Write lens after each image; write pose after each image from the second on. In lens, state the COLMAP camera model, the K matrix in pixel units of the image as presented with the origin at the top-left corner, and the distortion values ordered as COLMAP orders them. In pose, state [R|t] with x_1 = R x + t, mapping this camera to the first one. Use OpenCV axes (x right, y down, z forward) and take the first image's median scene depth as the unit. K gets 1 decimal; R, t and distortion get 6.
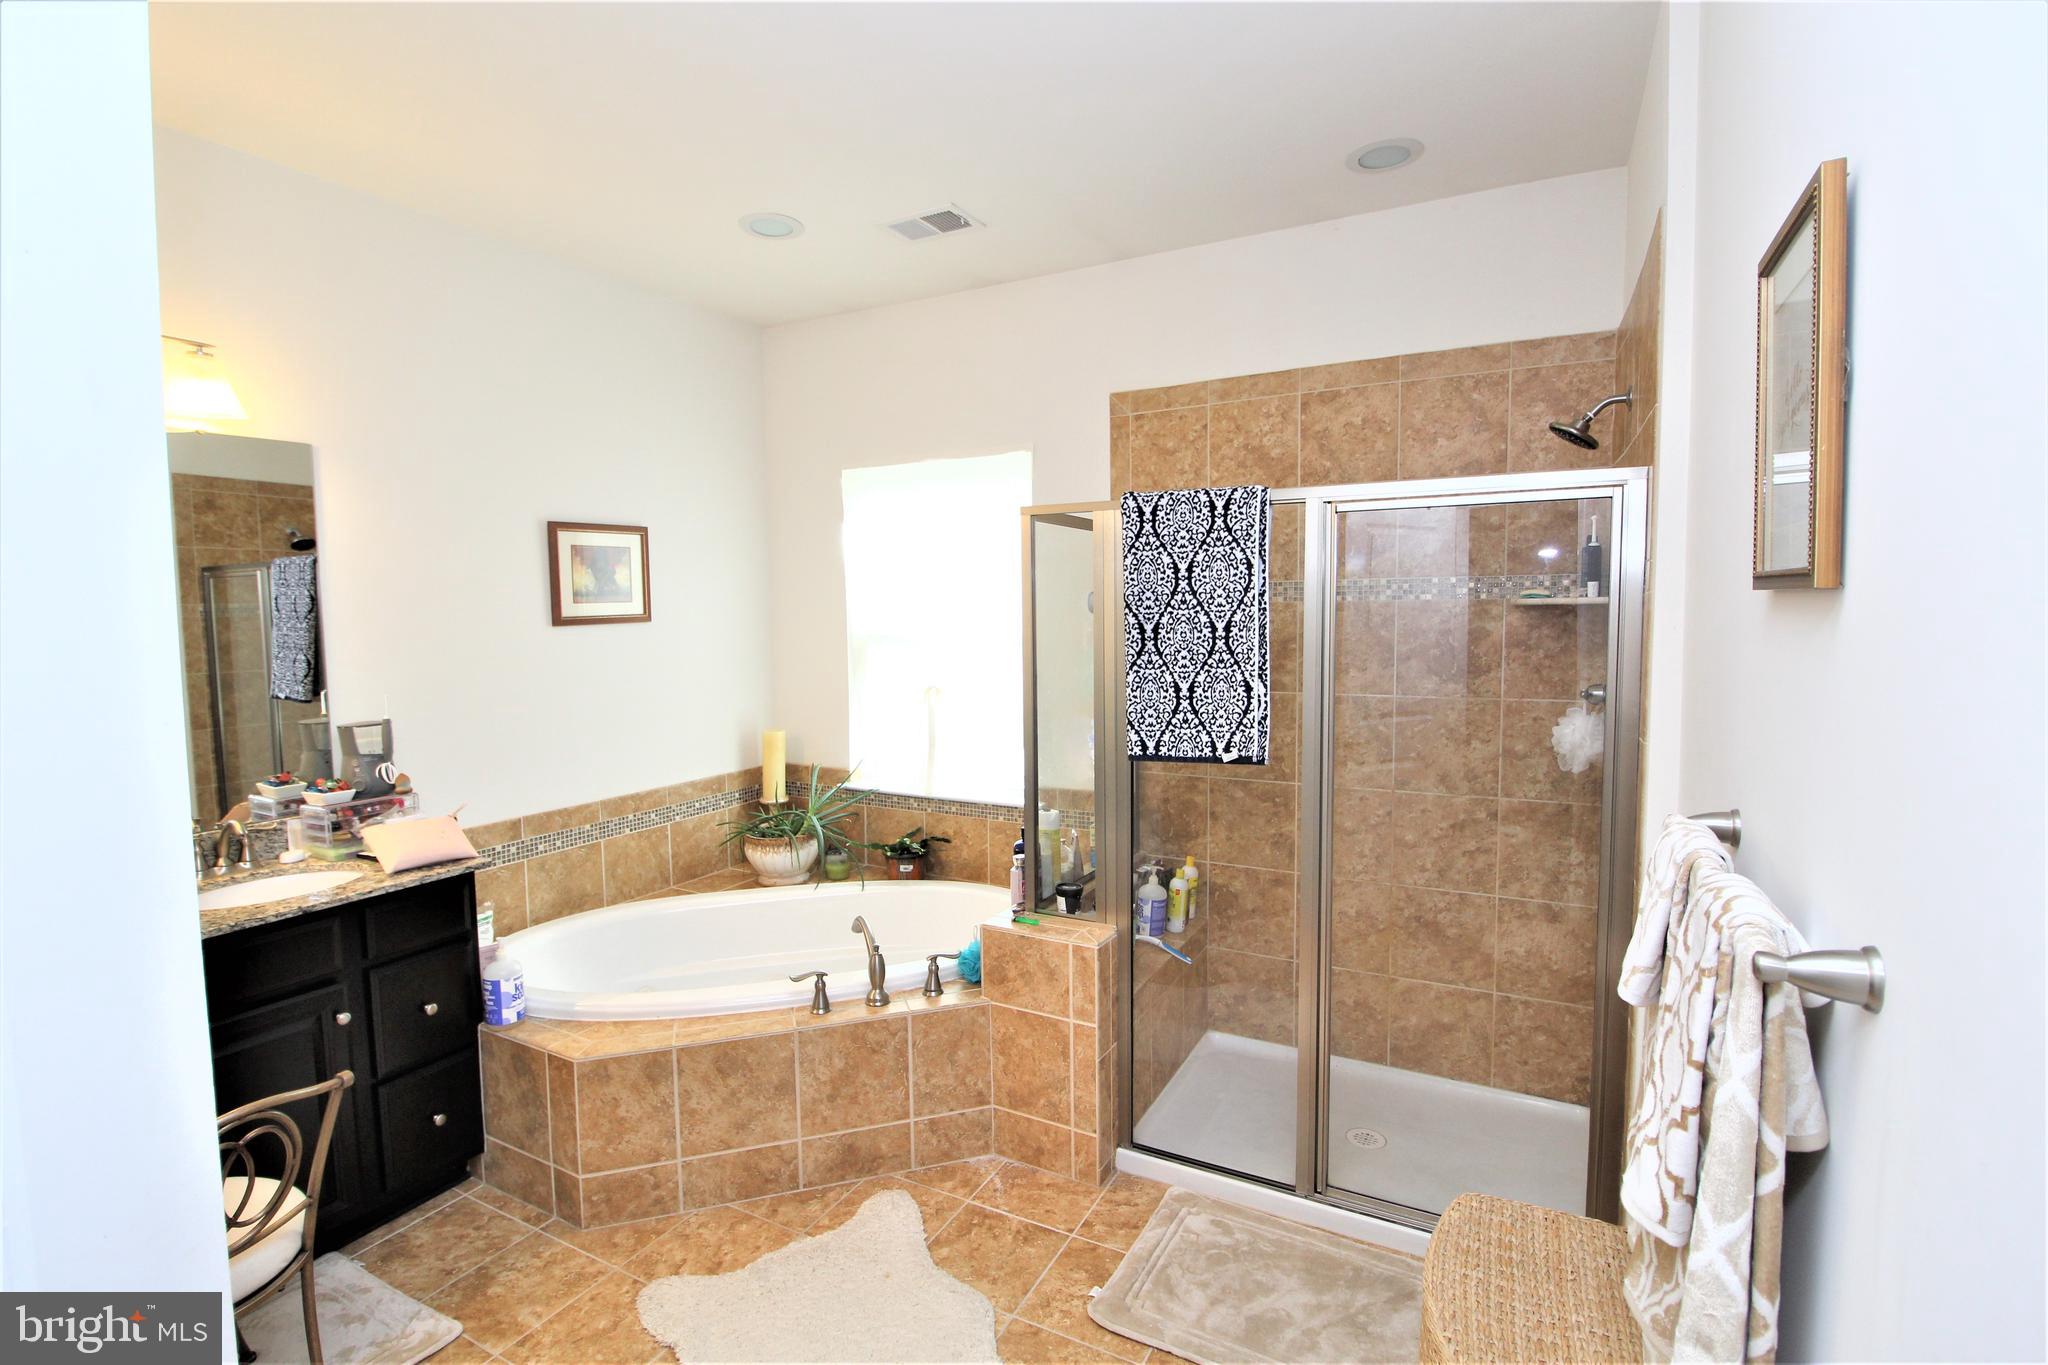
lens RADIAL K [[966.4, 0, 1022.4], [0, 966.4, 675.7], [0, 0, 1]] dist [-0.020454, -0.000927]
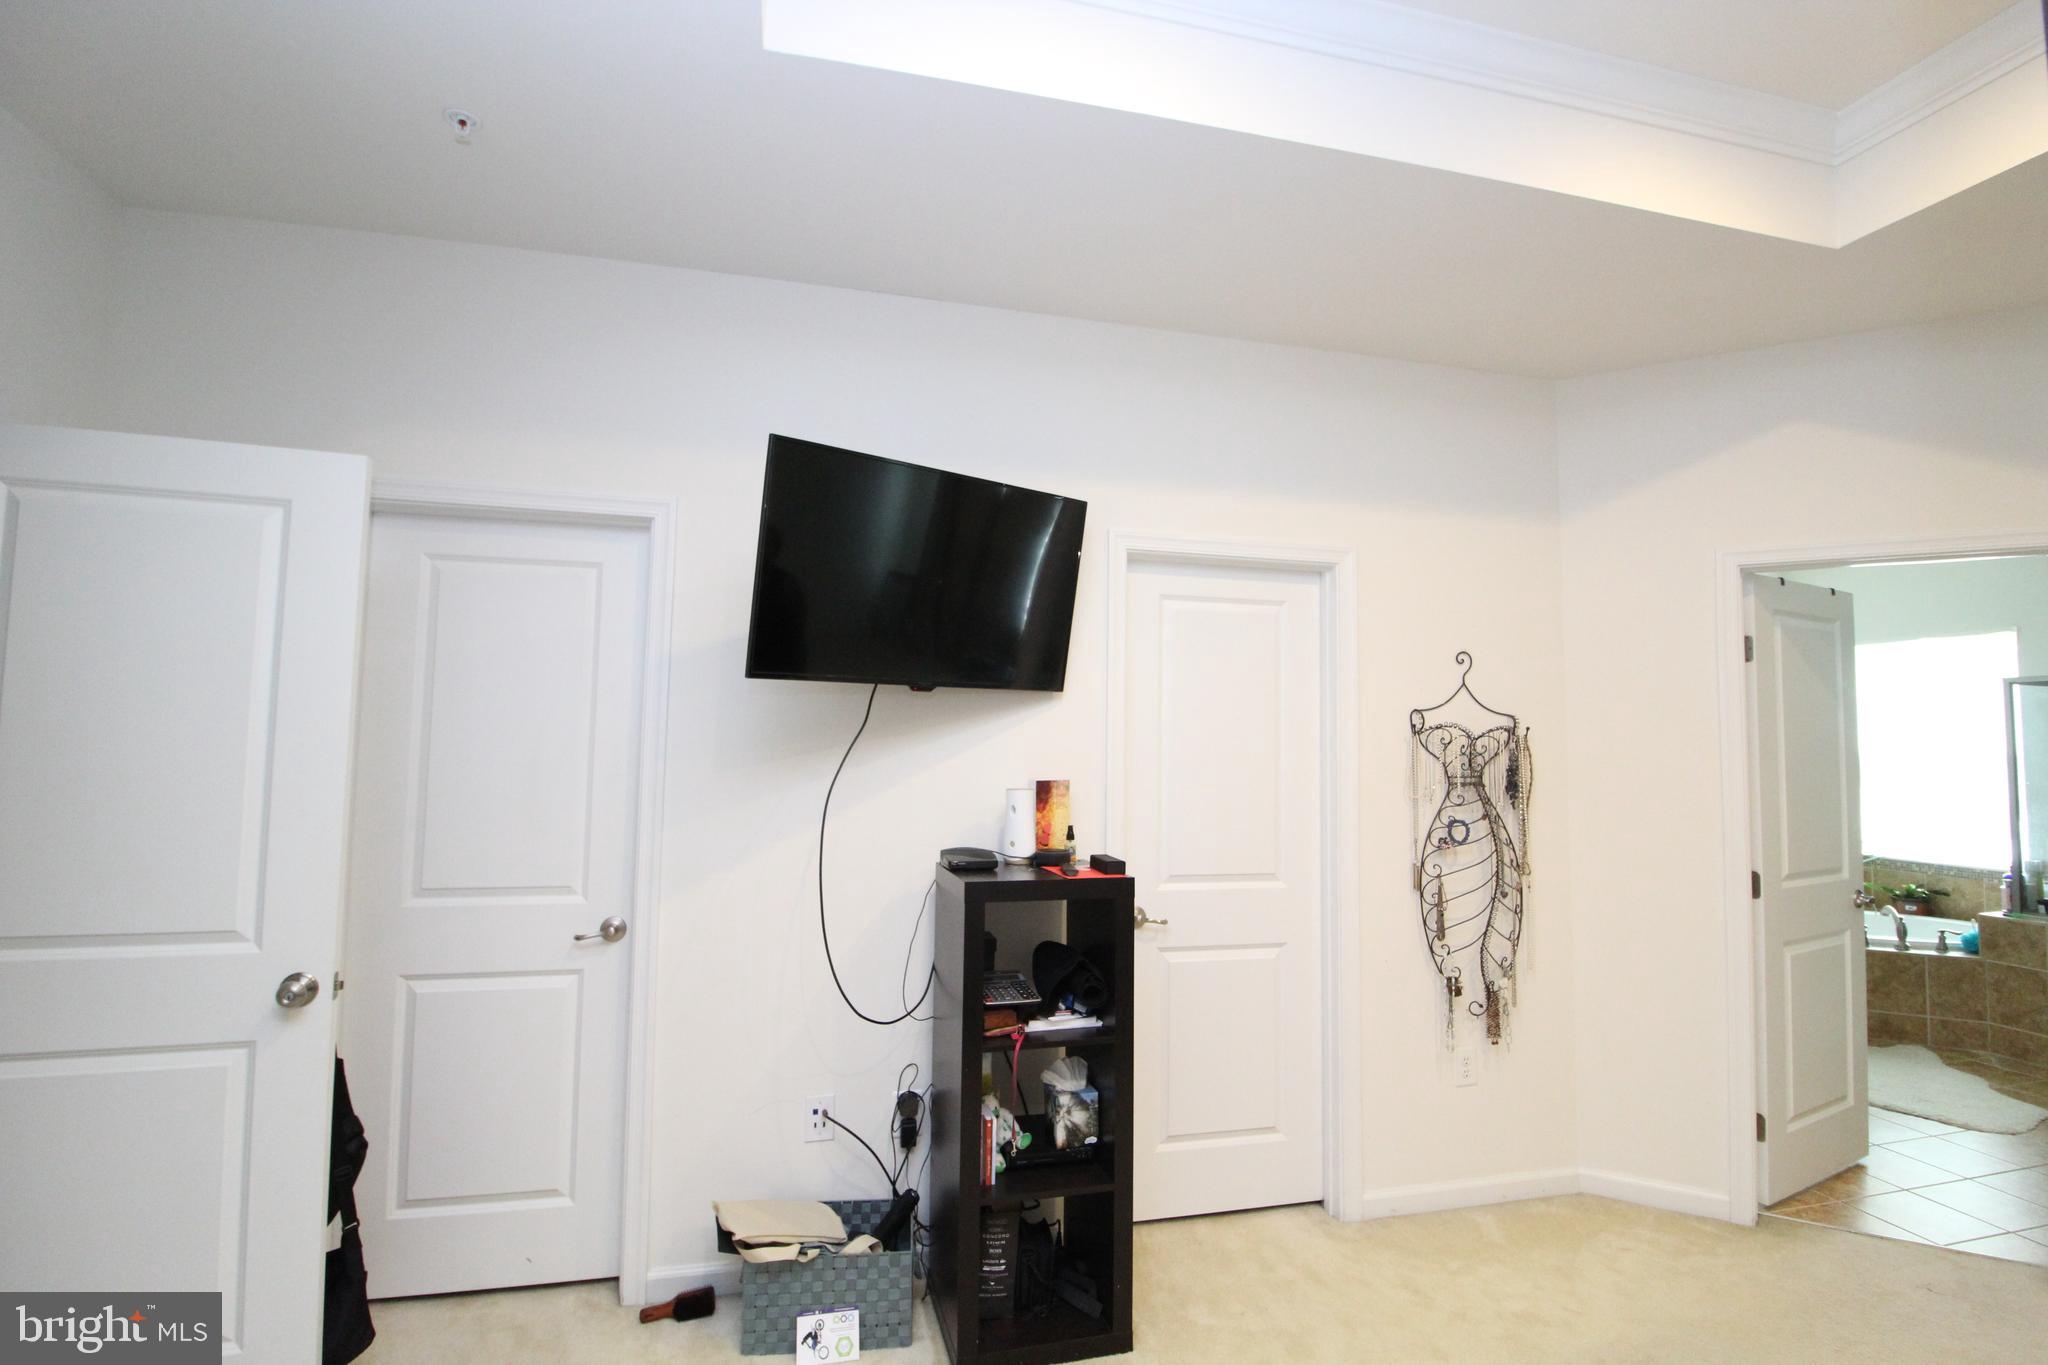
lens RADIAL K [[966.4, 0, 1028.6], [0, 966.4, 678.6], [0, 0, 1]] dist [-0.020454, -0.000927]
pose [[0.677637, -0.028405, -0.734848, 0.061771], [-0.070392, 0.992160, -0.103263, 0.132294], [0.732020, 0.121702, 0.670325, -1.487967]]
